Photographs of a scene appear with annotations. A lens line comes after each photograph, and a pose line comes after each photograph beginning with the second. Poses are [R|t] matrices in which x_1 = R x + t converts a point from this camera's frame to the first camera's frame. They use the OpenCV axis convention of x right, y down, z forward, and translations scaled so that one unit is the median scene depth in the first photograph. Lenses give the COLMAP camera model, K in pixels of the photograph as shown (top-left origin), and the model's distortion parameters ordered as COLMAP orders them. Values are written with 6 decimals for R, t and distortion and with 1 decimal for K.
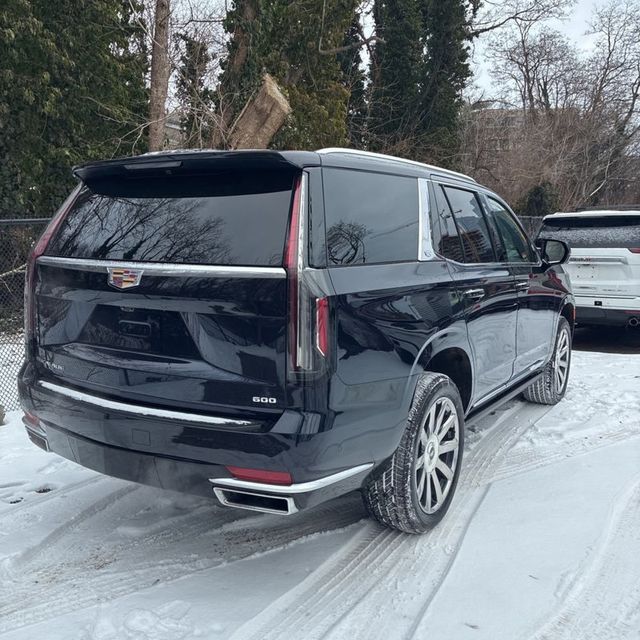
lens RADIAL K [[642.3, 0, 317.3], [0, 642.3, 320.0], [0, 0, 1]] dist [0.026002, 0.000000]
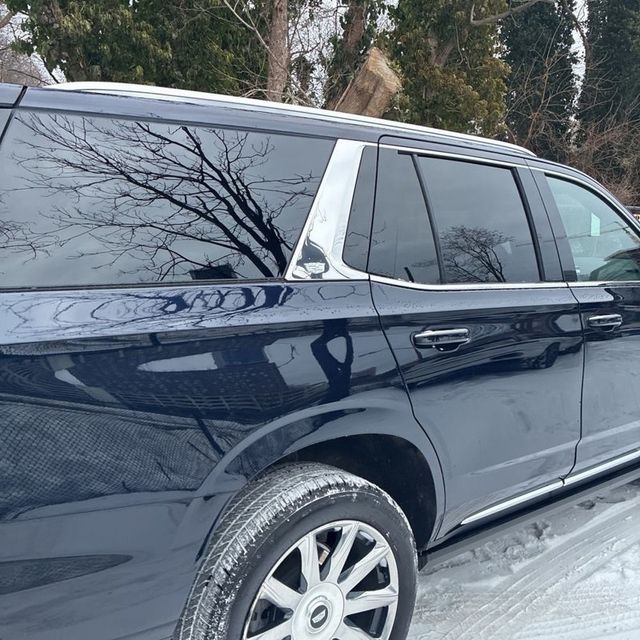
lens RADIAL K [[642.3, 0, 320.7], [0, 642.3, 315.6], [0, 0, 1]] dist [0.026002, 0.000000]
pose [[0.944991, 0.040771, -0.324545, 0.269726], [-0.044865, 0.998980, -0.005137, -0.043367], [0.324004, 0.019415, 0.945856, 0.343606]]
